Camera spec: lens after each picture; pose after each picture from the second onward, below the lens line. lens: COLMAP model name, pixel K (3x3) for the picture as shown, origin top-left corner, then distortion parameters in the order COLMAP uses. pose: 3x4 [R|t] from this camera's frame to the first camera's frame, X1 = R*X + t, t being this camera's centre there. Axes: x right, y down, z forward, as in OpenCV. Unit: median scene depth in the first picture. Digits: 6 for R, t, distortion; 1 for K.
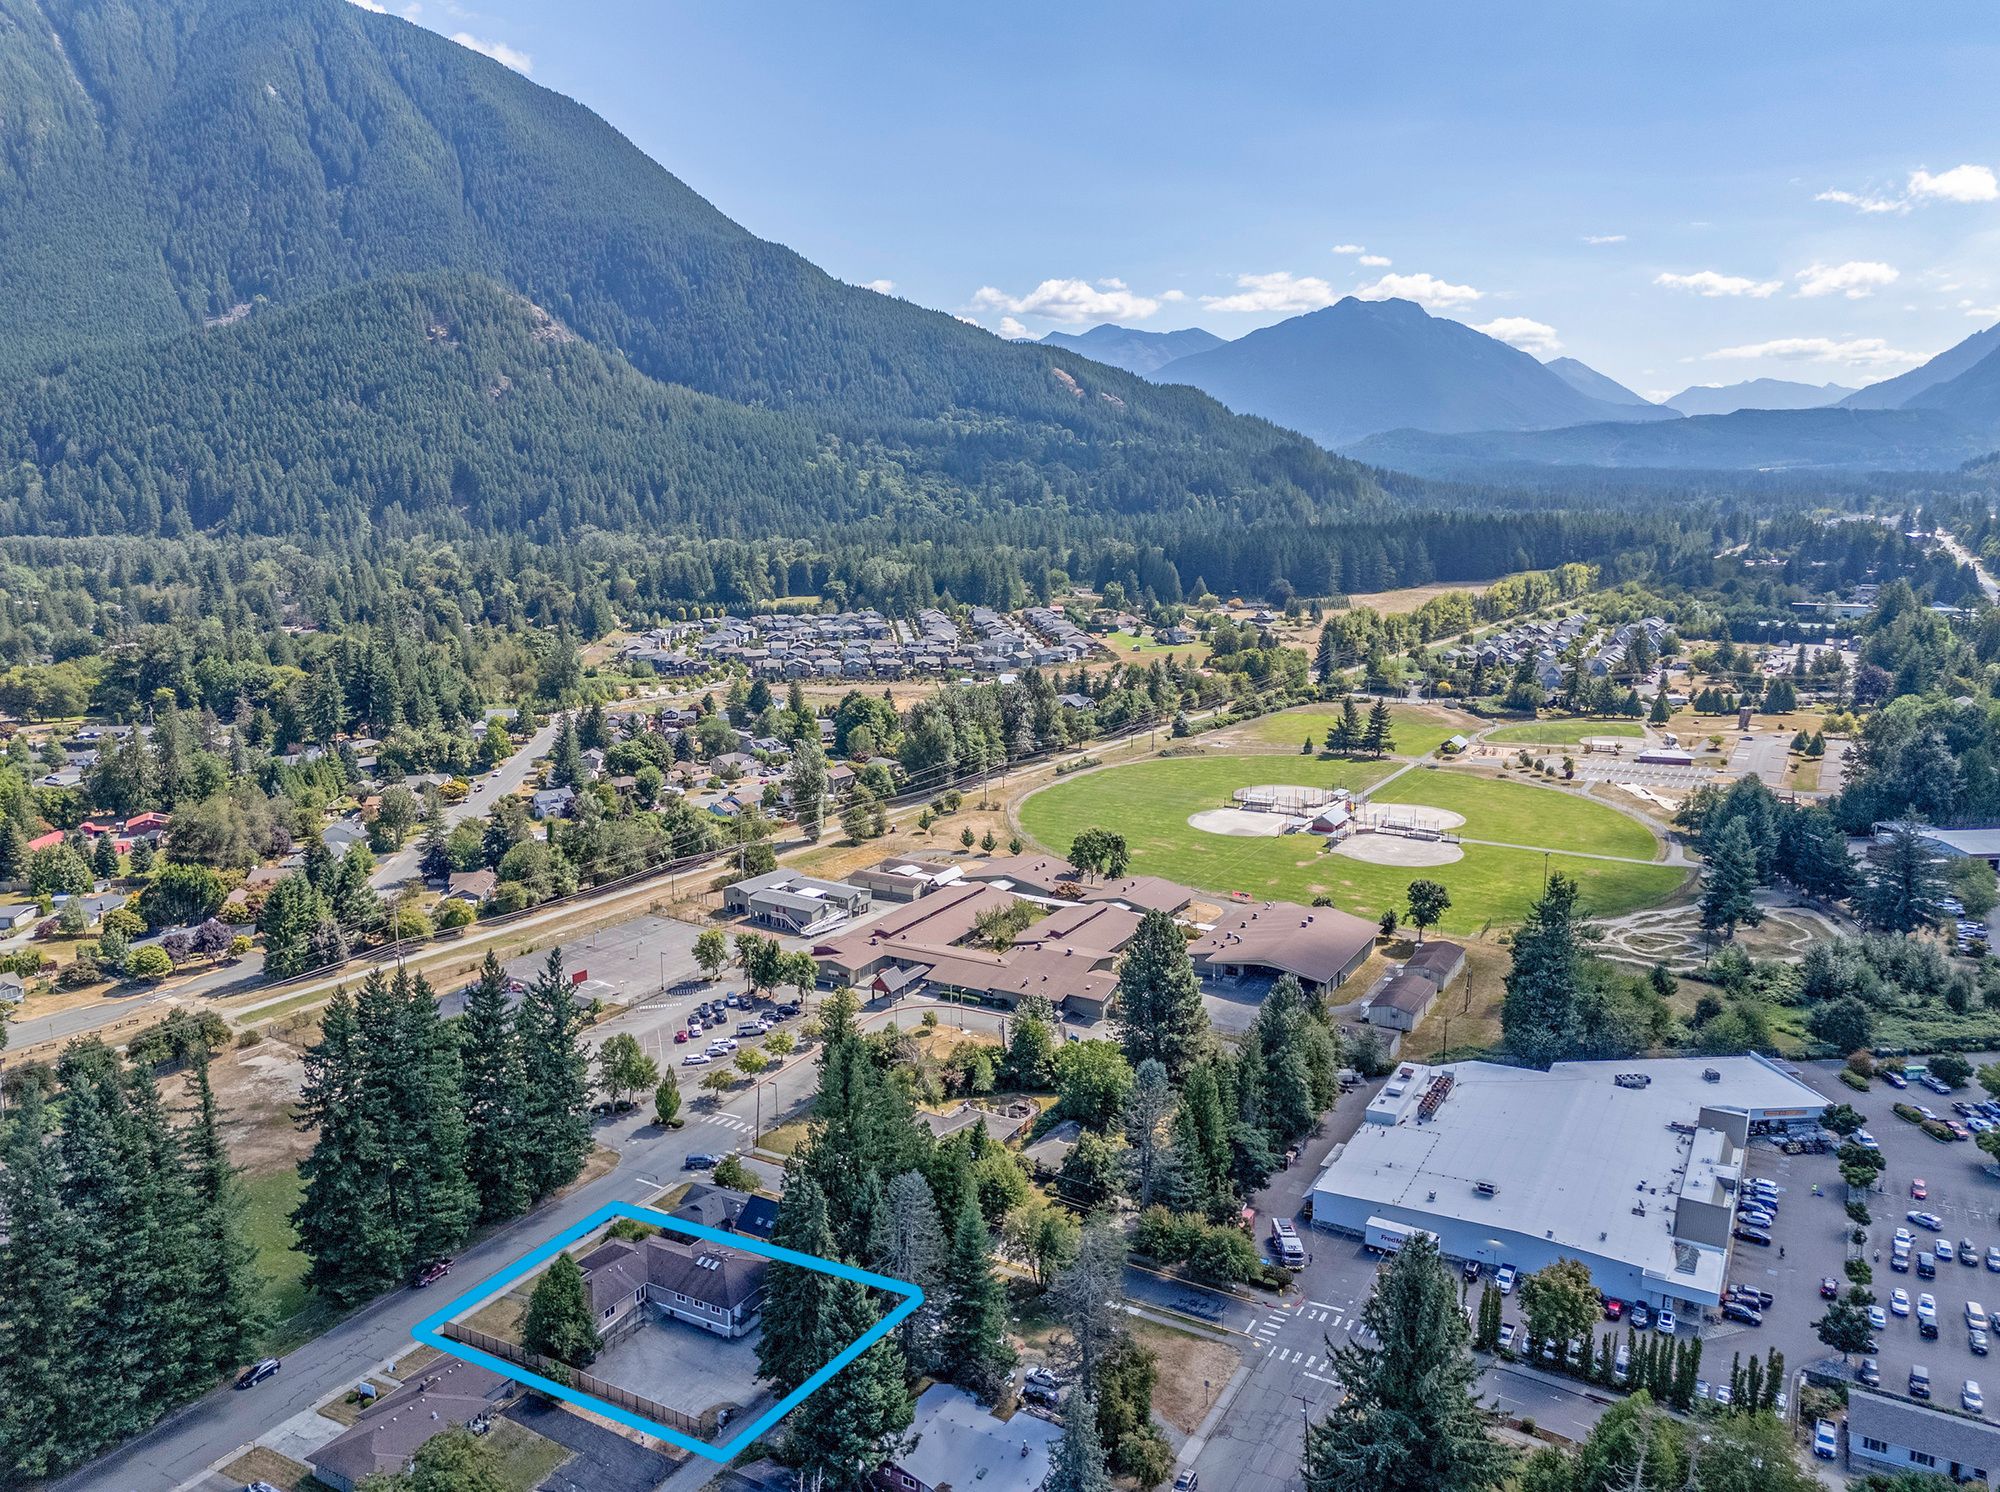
lens RADIAL K [[1458.2, 0, 1000.0], [0, 1458.2, 746.0], [0, 0, 1]] dist [0.077744, -0.072372]
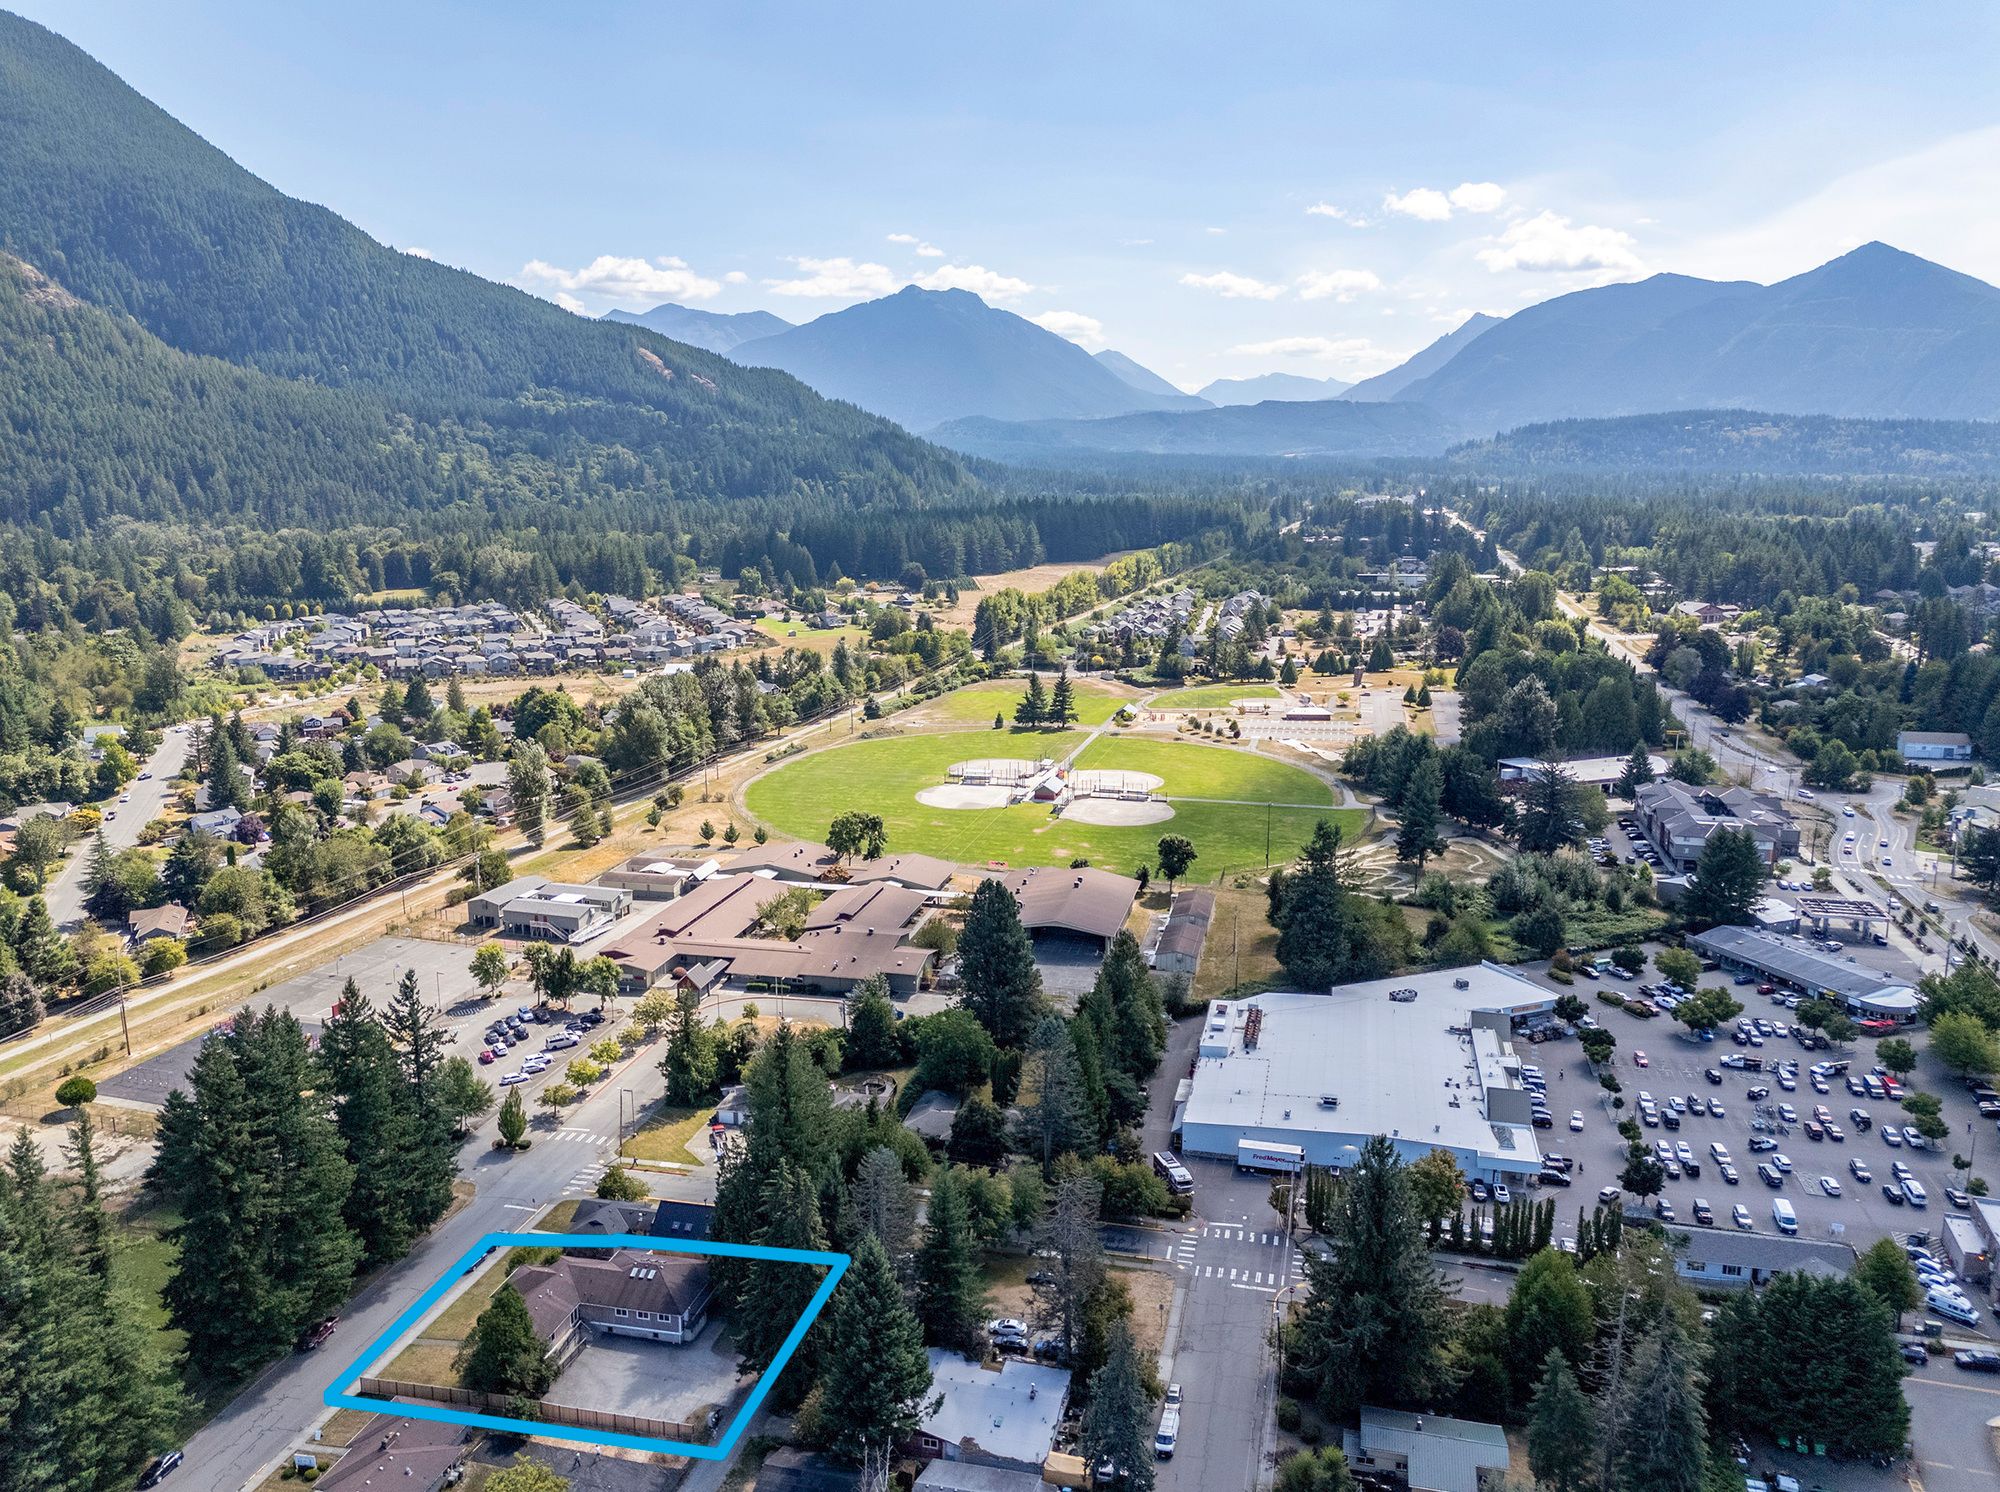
lens RADIAL K [[1458.2, 0, 1000.0], [0, 1458.2, 746.0], [0, 0, 1]] dist [0.077744, -0.072372]
pose [[0.960574, -0.056125, 0.272299, -0.085834], [0.053350, 0.998421, 0.017589, -0.000427], [-0.272856, -0.002368, 0.962052, 0.000177]]
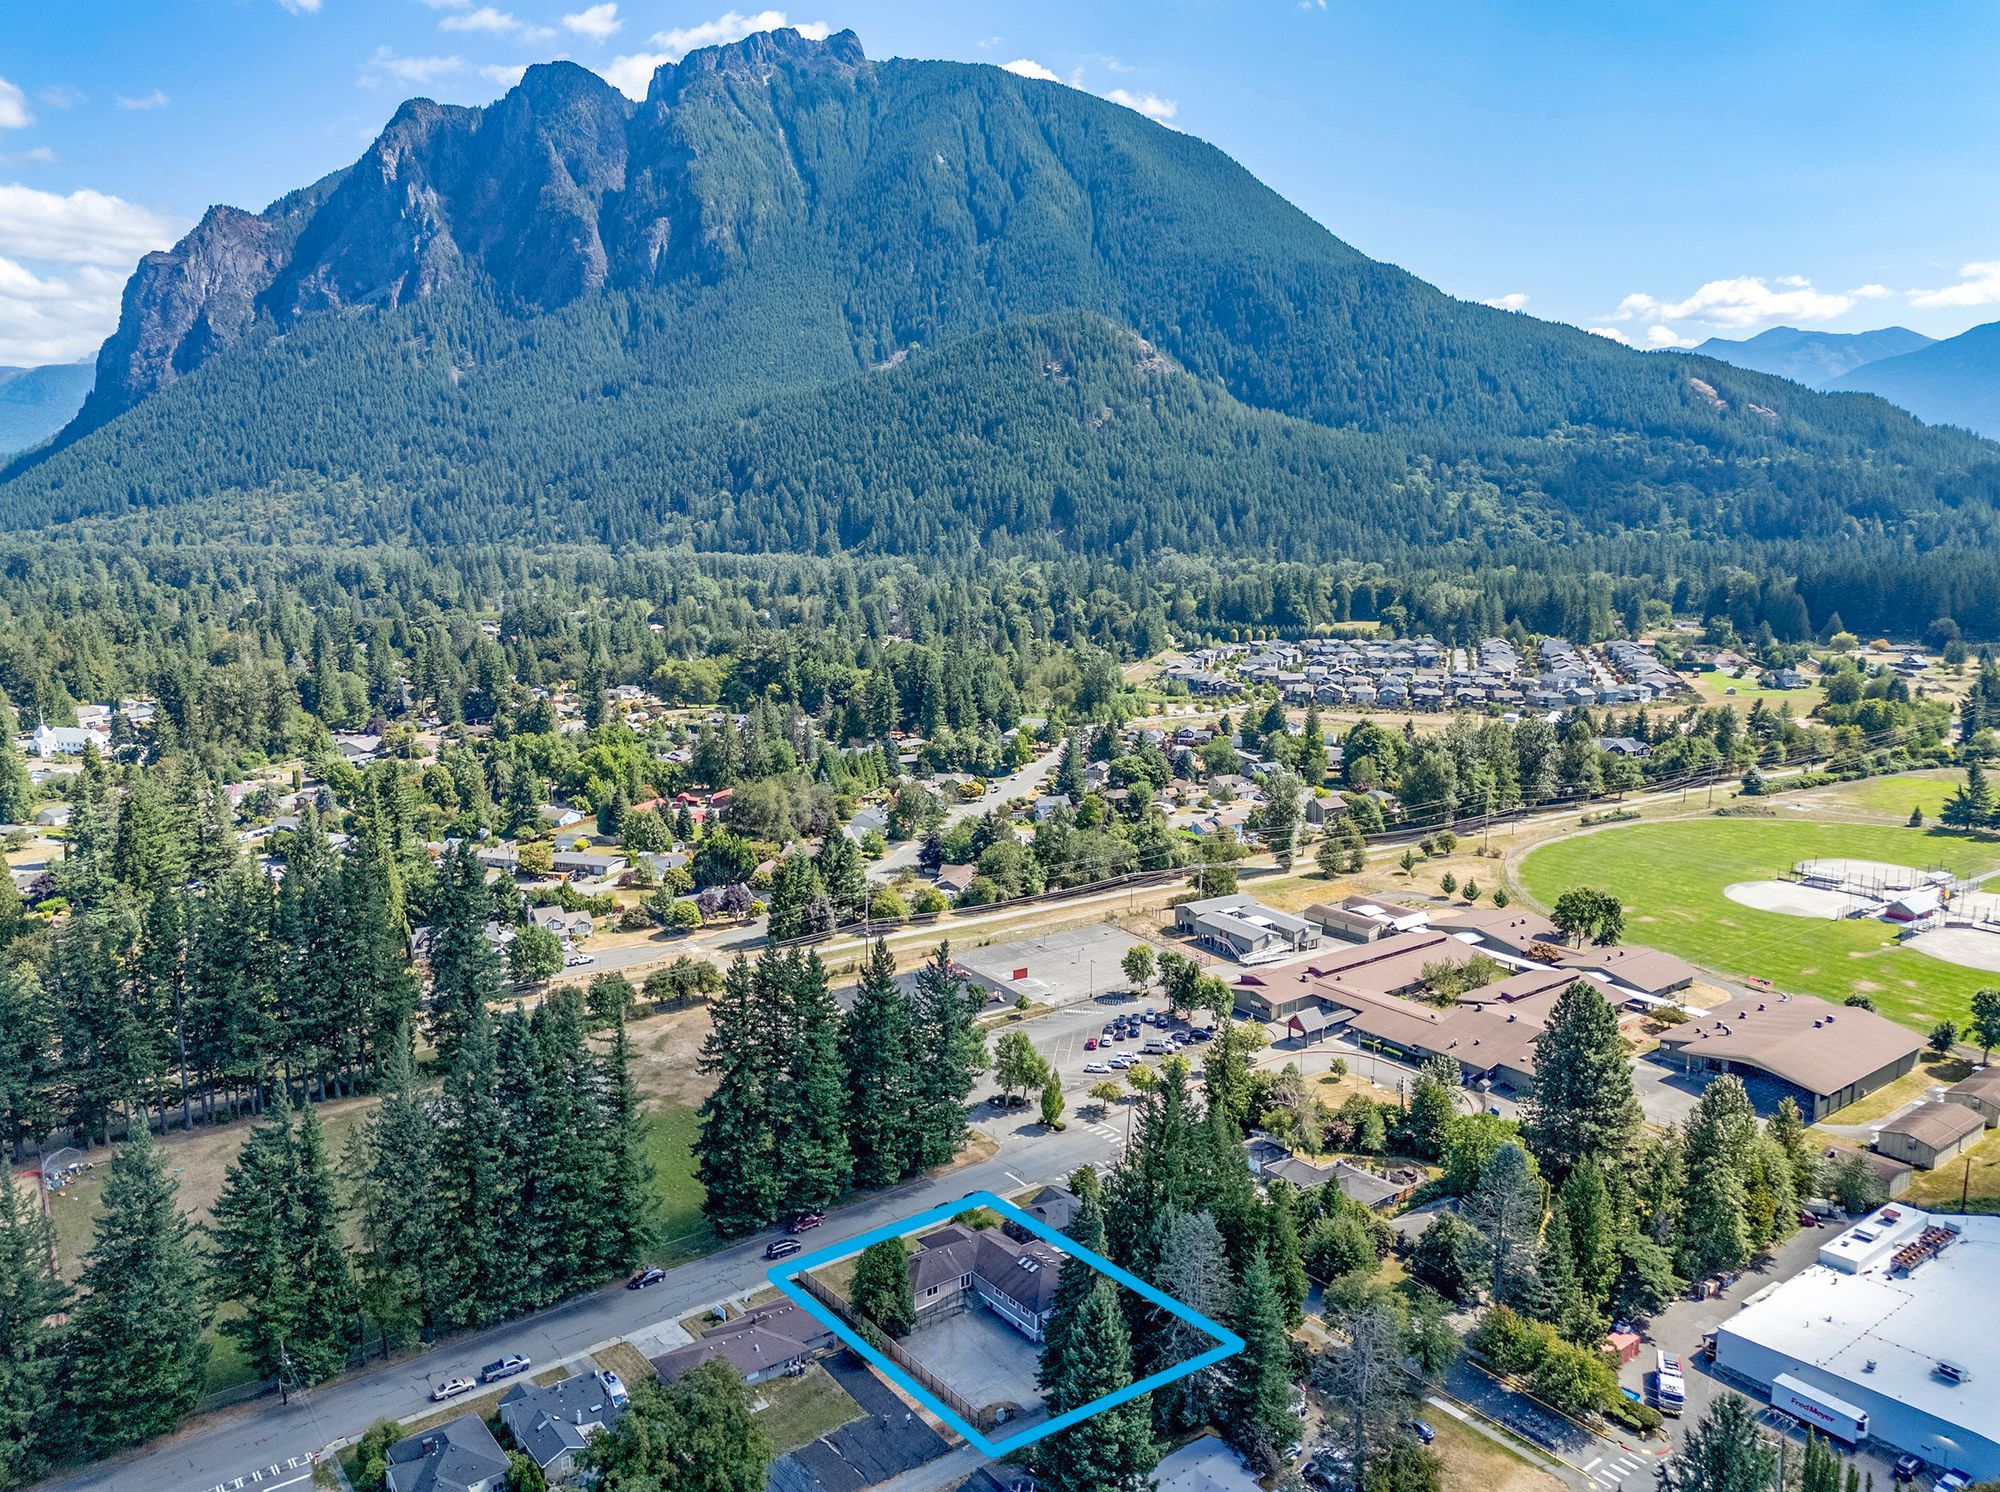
lens RADIAL K [[1455.9, 0, 1000.0], [0, 1455.9, 746.0], [0, 0, 1]] dist [0.094580, -0.118956]
pose [[0.920705, 0.065881, -0.384658, 0.060754], [-0.071835, 0.997416, -0.001112, -0.002669], [0.383590, 0.028655, 0.923059, 0.014686]]
